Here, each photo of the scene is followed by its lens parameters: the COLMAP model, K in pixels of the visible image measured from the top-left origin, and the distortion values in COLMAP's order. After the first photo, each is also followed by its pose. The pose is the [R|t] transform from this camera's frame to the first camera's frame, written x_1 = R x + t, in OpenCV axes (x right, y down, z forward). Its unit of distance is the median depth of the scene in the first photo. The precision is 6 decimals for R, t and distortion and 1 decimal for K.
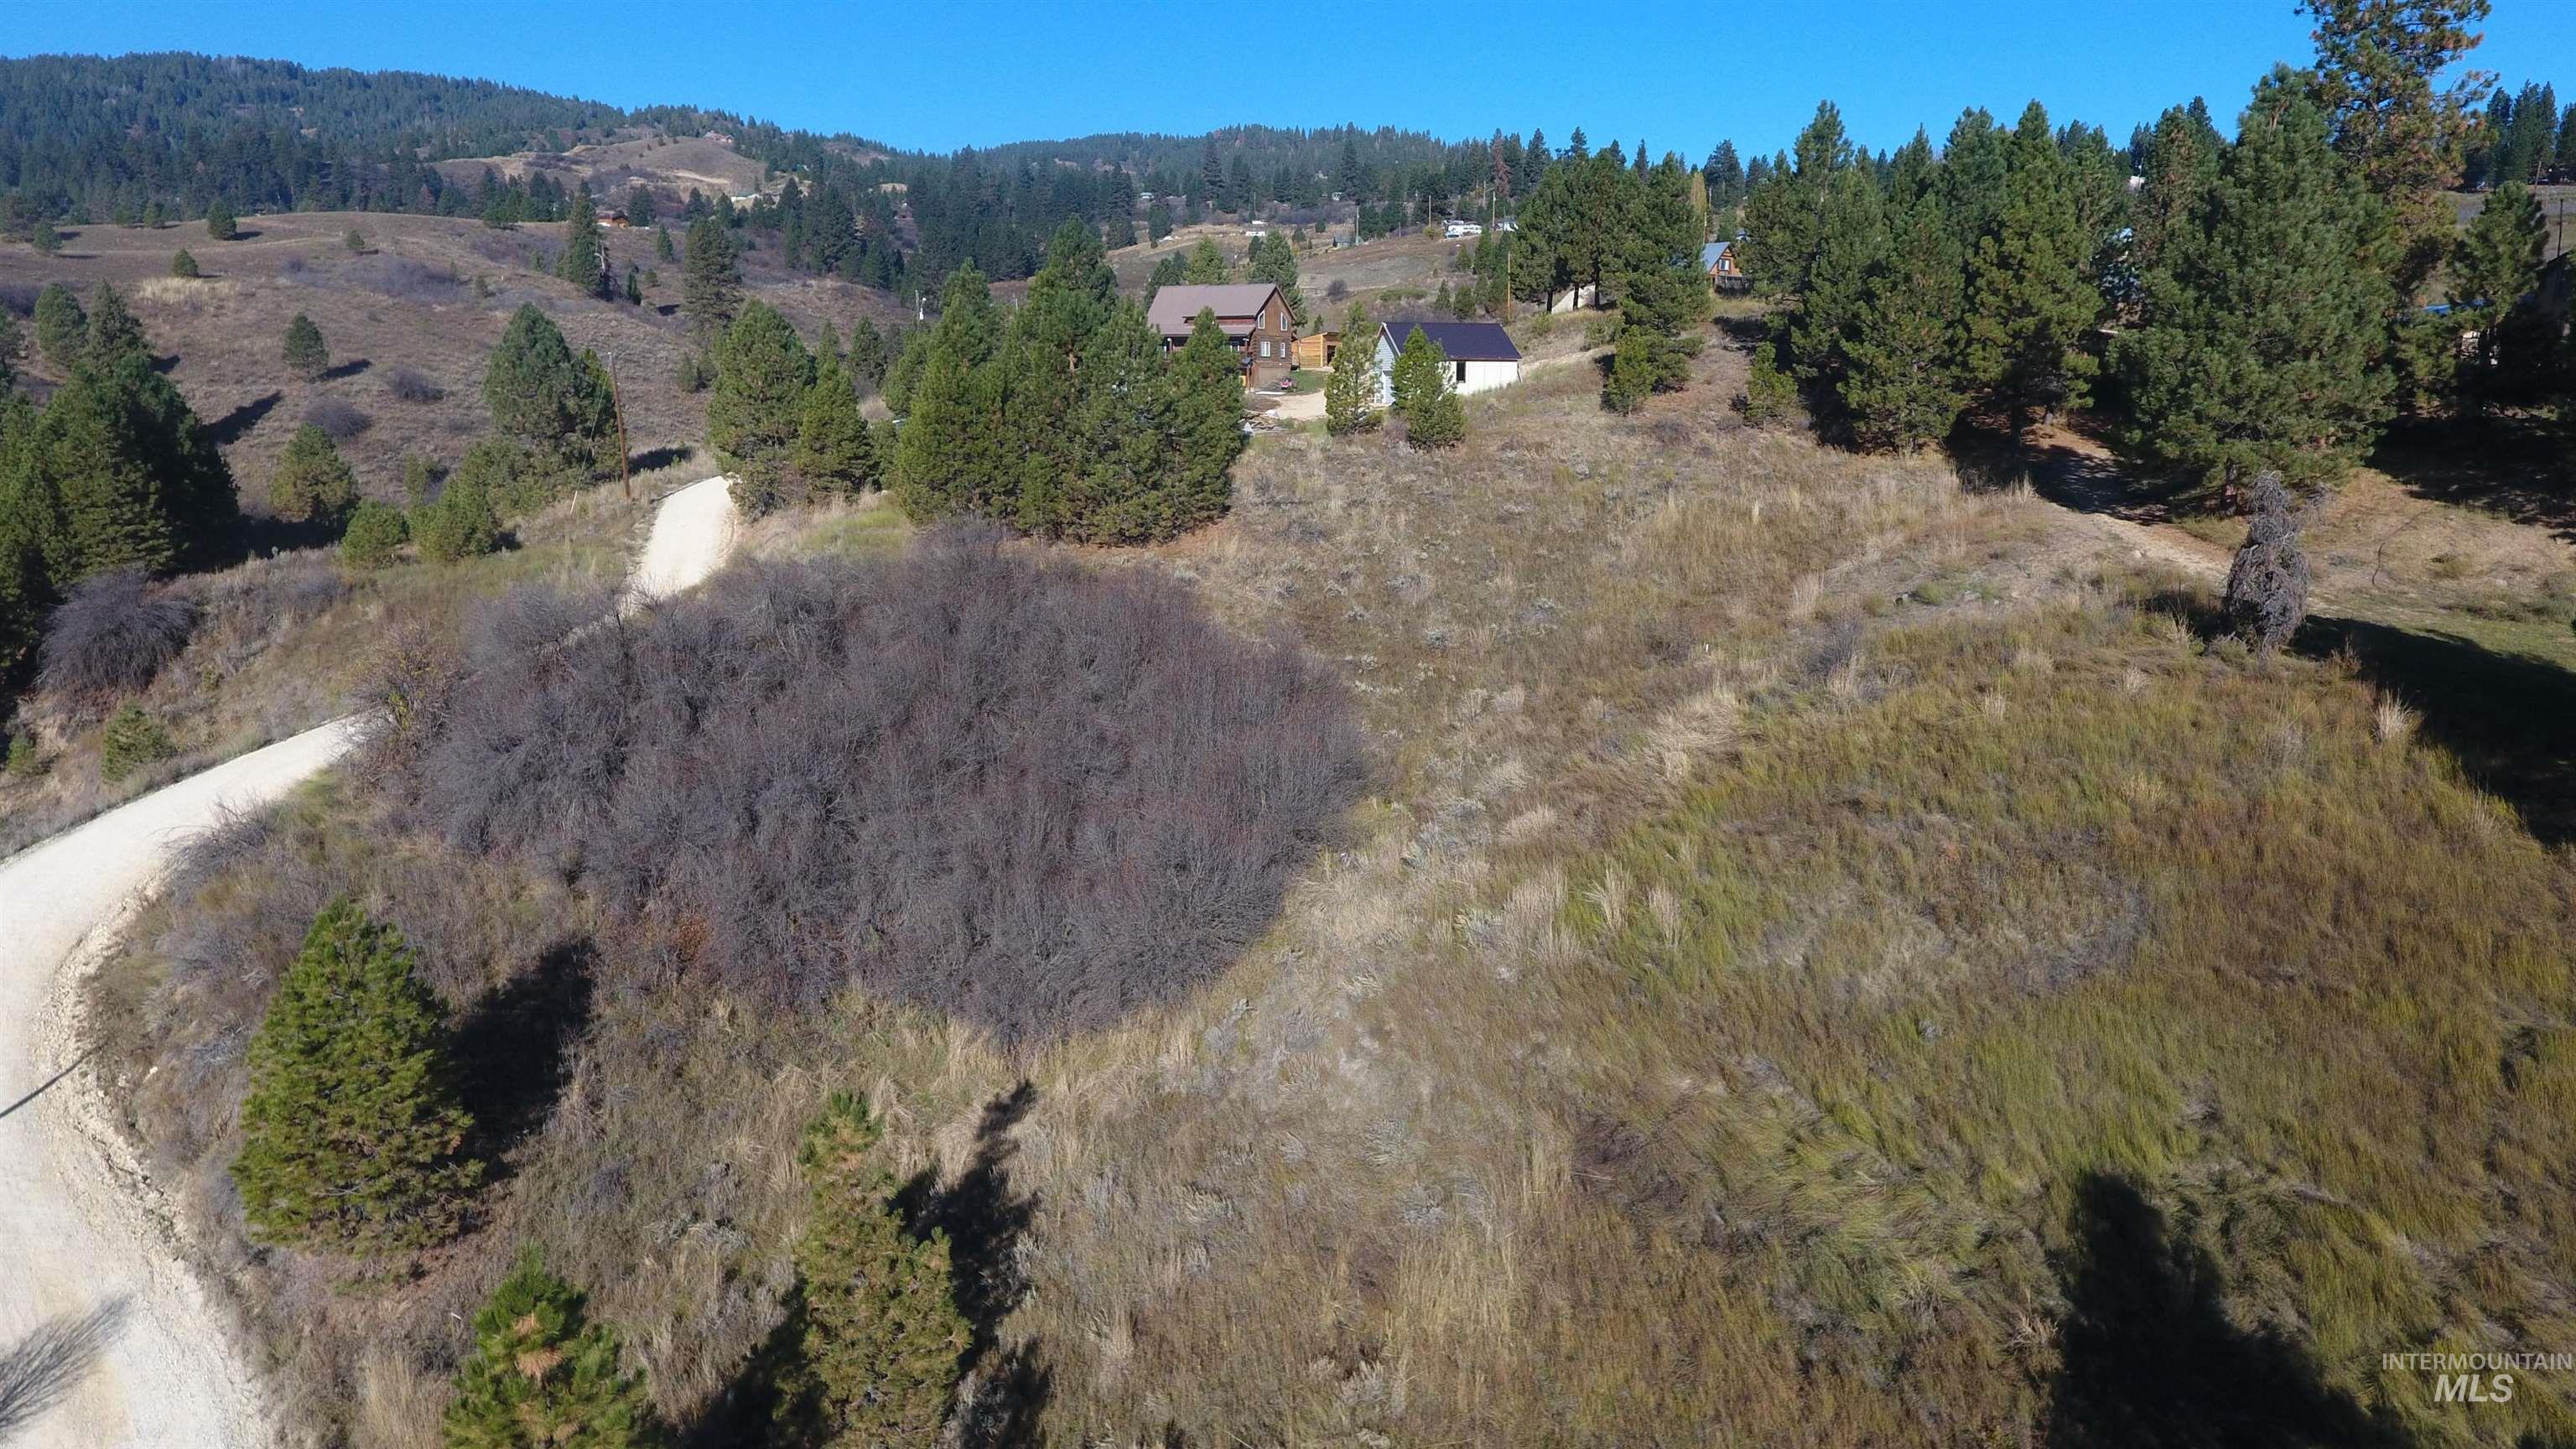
lens RADIAL K [[1505.9, 0, 1313.3], [0, 1505.9, 710.7], [0, 0, 1]] dist [-0.006232, 0.000679]
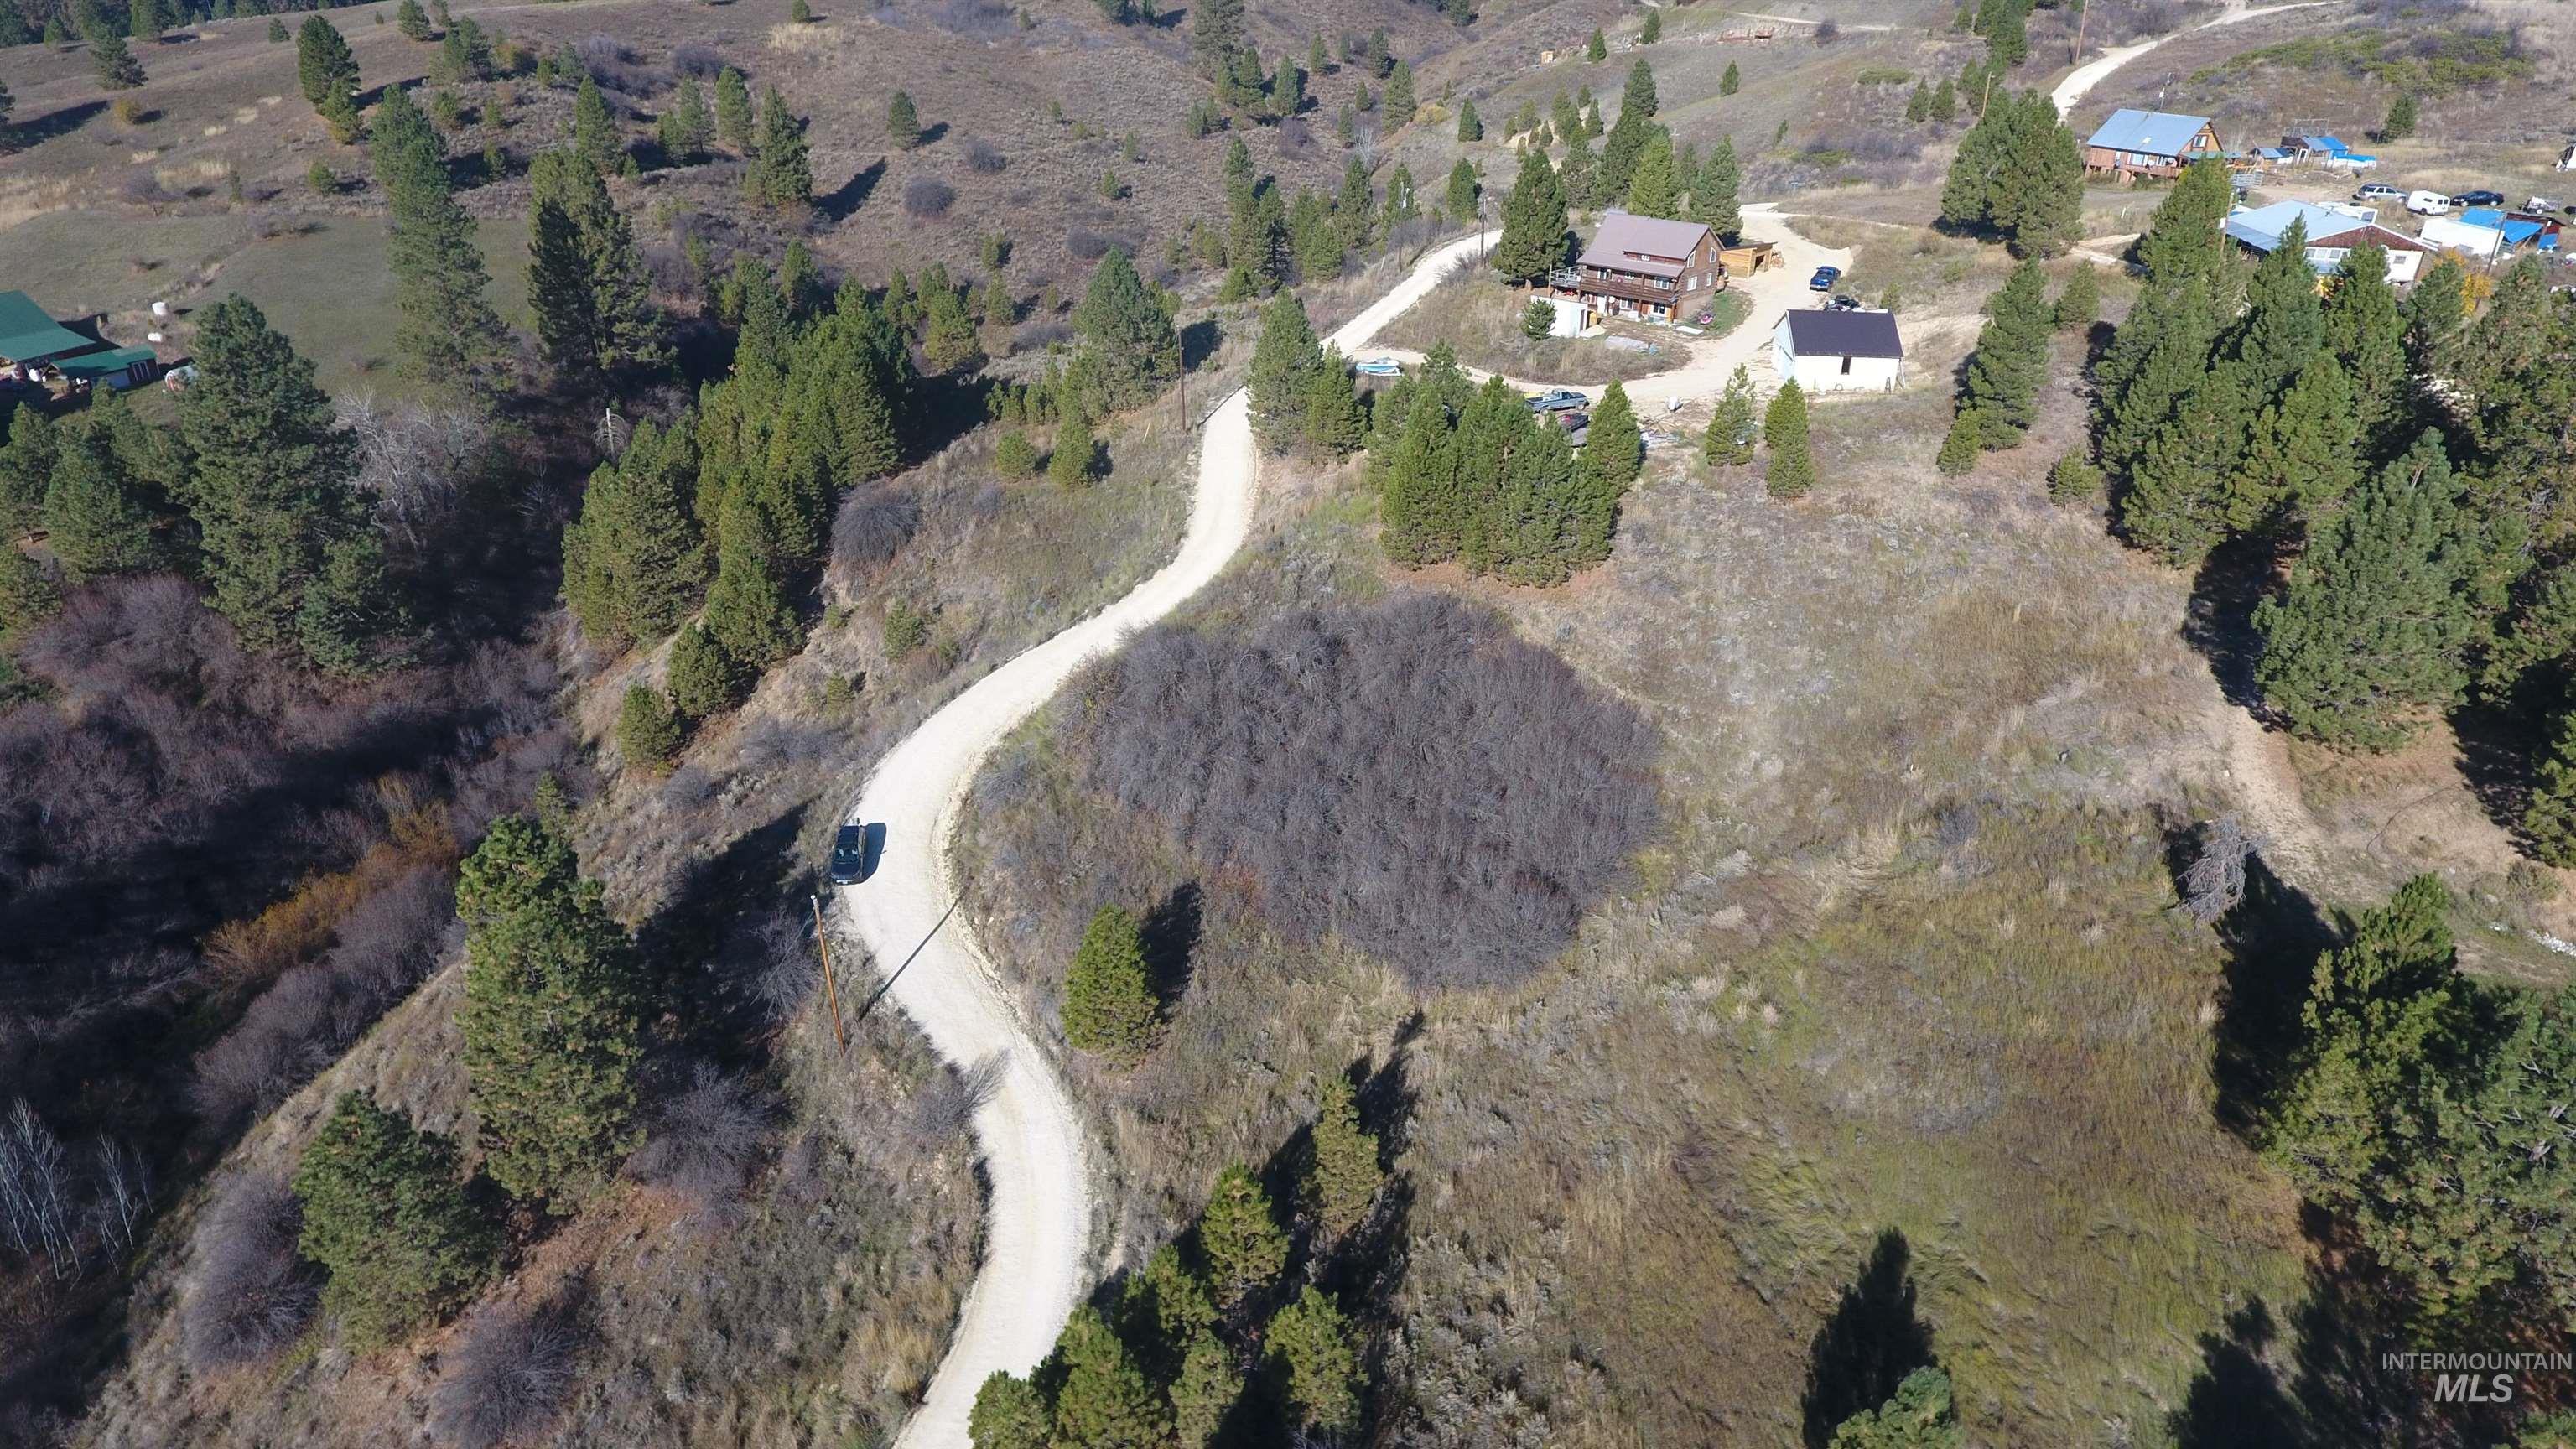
lens RADIAL K [[1505.9, 0, 1314.0], [0, 1505.9, 709.3], [0, 0, 1]] dist [-0.006232, 0.000679]
pose [[0.955111, 0.139279, -0.261465, 0.071361], [-0.074152, 0.966890, 0.244181, -0.344064], [0.286817, -0.213832, 0.933816, -0.424756]]
